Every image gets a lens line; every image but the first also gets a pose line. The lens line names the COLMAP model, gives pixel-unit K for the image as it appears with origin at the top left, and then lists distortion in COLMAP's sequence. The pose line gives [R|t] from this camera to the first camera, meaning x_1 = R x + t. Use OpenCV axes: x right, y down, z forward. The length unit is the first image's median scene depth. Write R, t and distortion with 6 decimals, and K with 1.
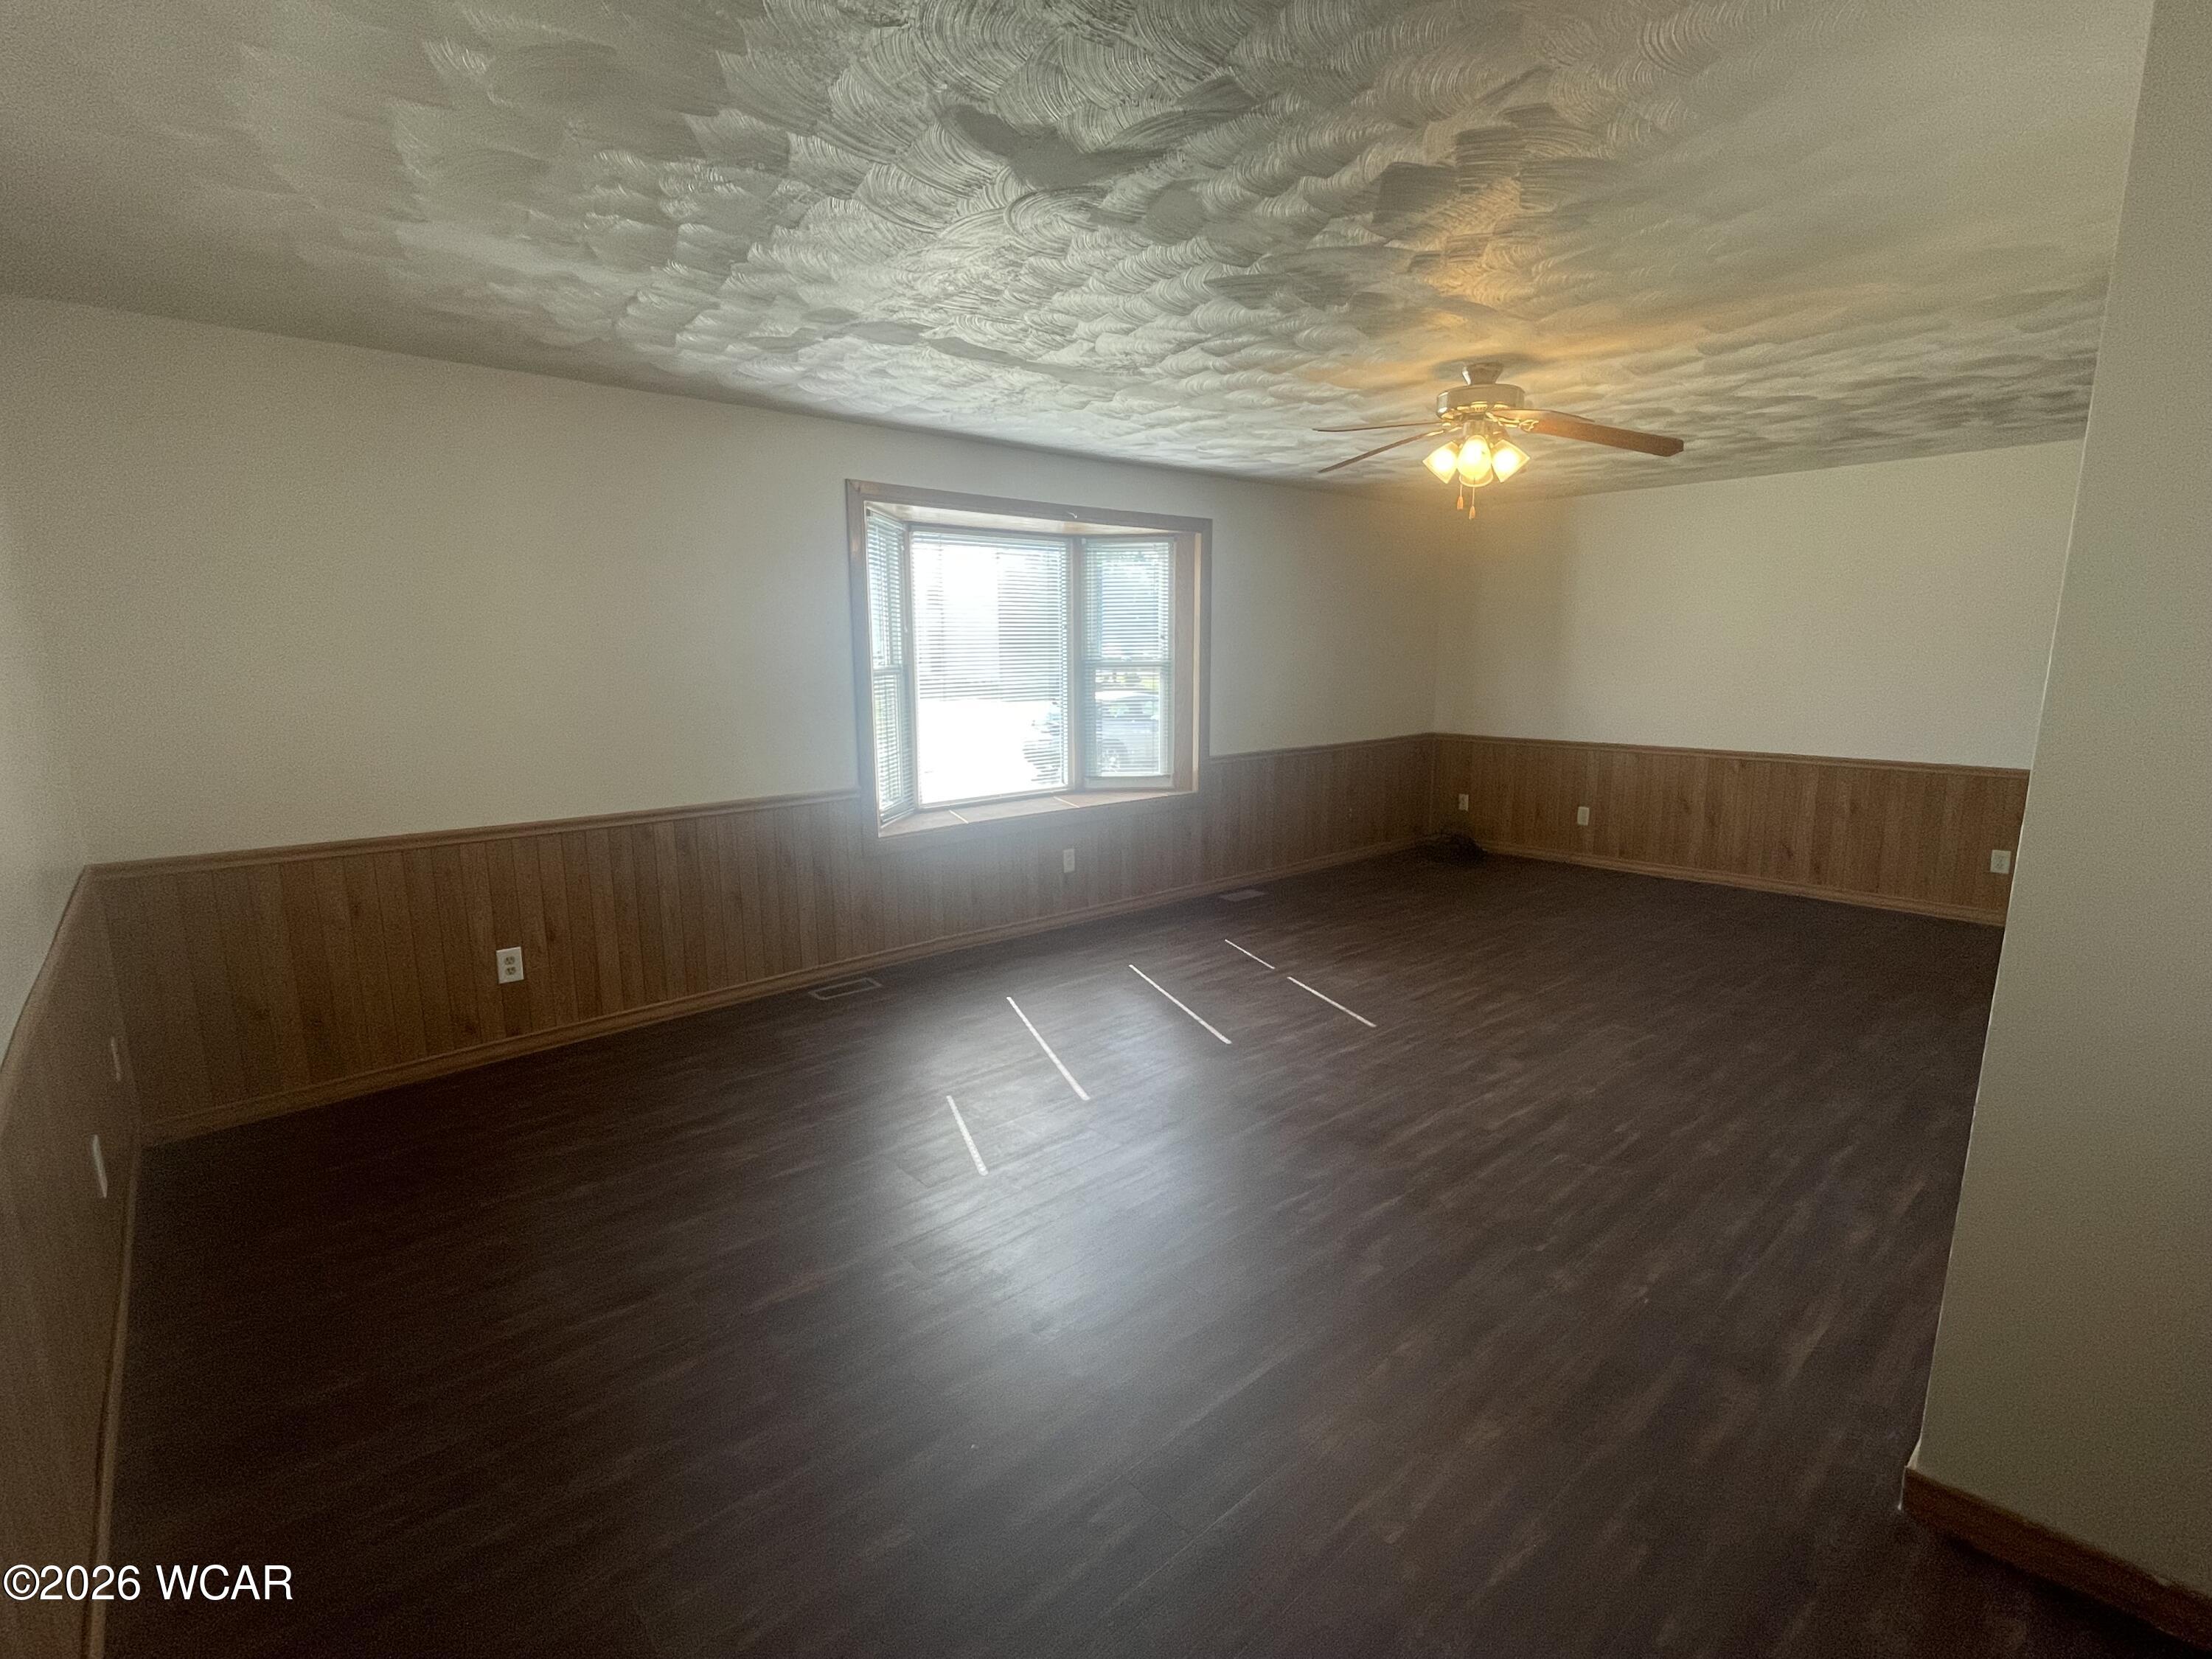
lens RADIAL K [[1040.4, 0, 1106.1], [0, 1040.4, 834.0], [0, 0, 1]] dist [-0.000570, -0.000040]
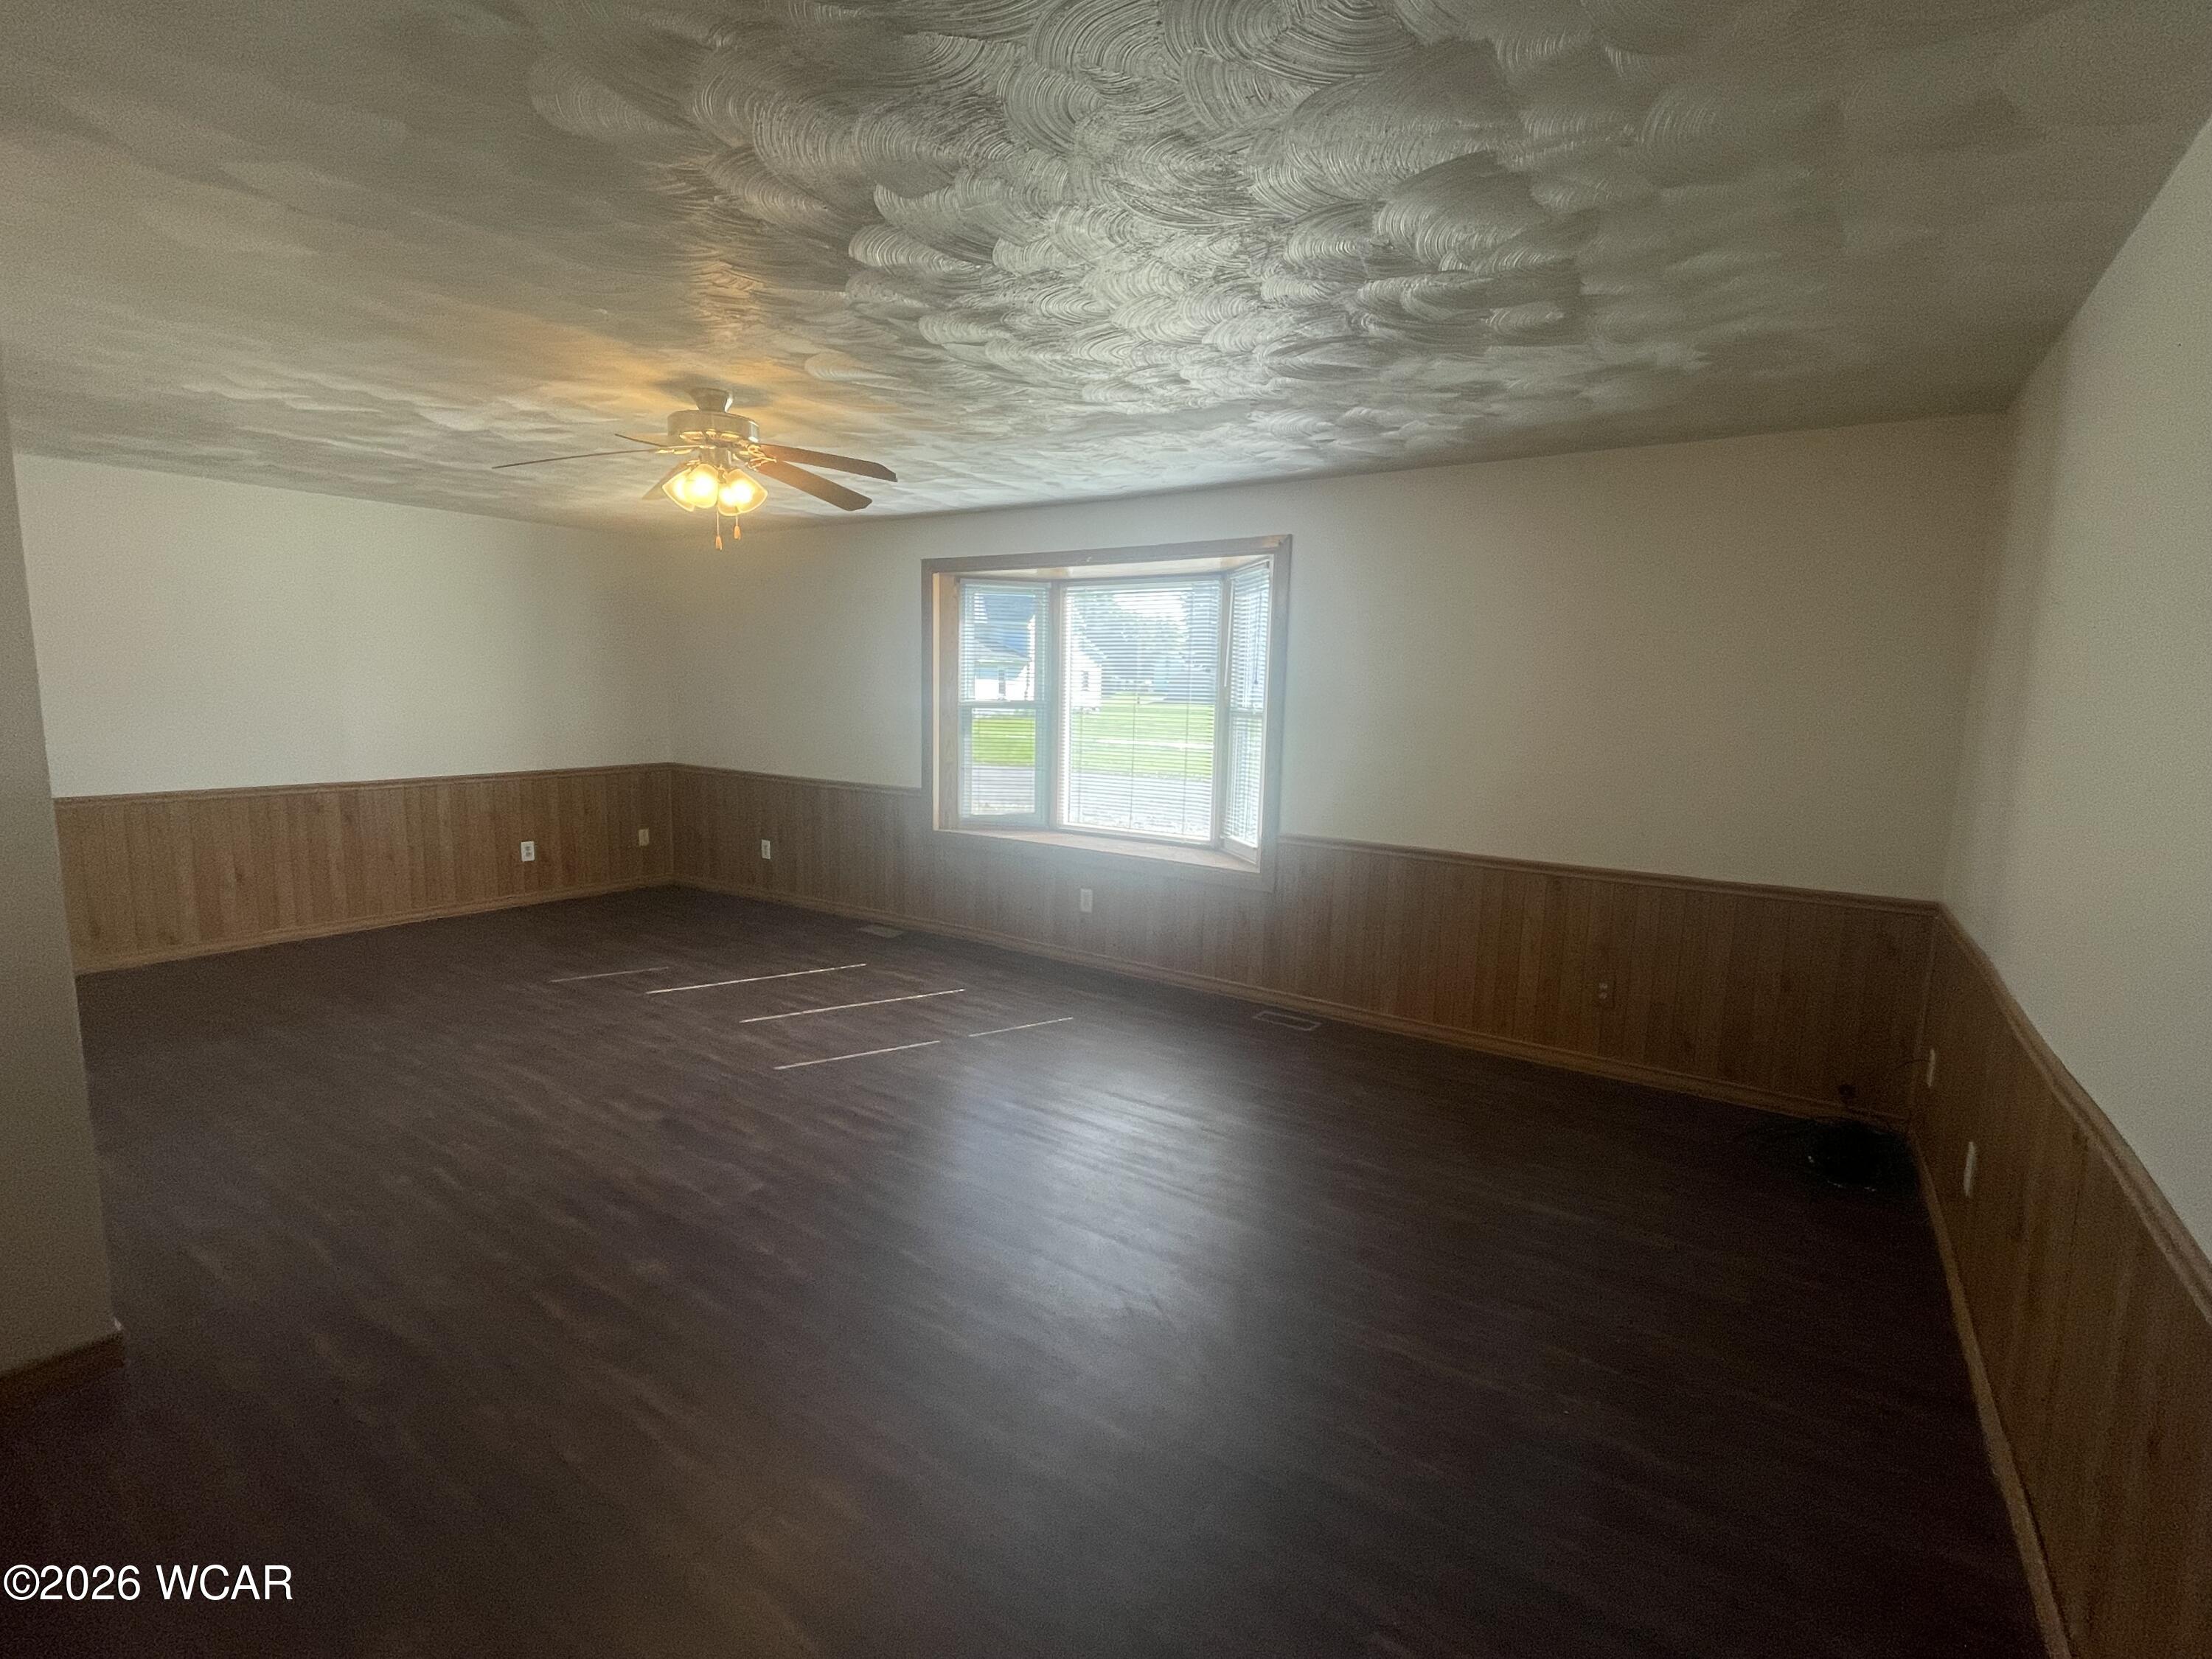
lens RADIAL K [[1040.4, 0, 1103.4], [0, 1040.4, 826.6], [0, 0, 1]] dist [-0.000570, -0.000040]
pose [[0.243774, 0.138888, -0.959835, 0.990582], [-0.200803, 0.975475, 0.090153, -0.148141], [0.948816, 0.170761, 0.265685, 0.796823]]
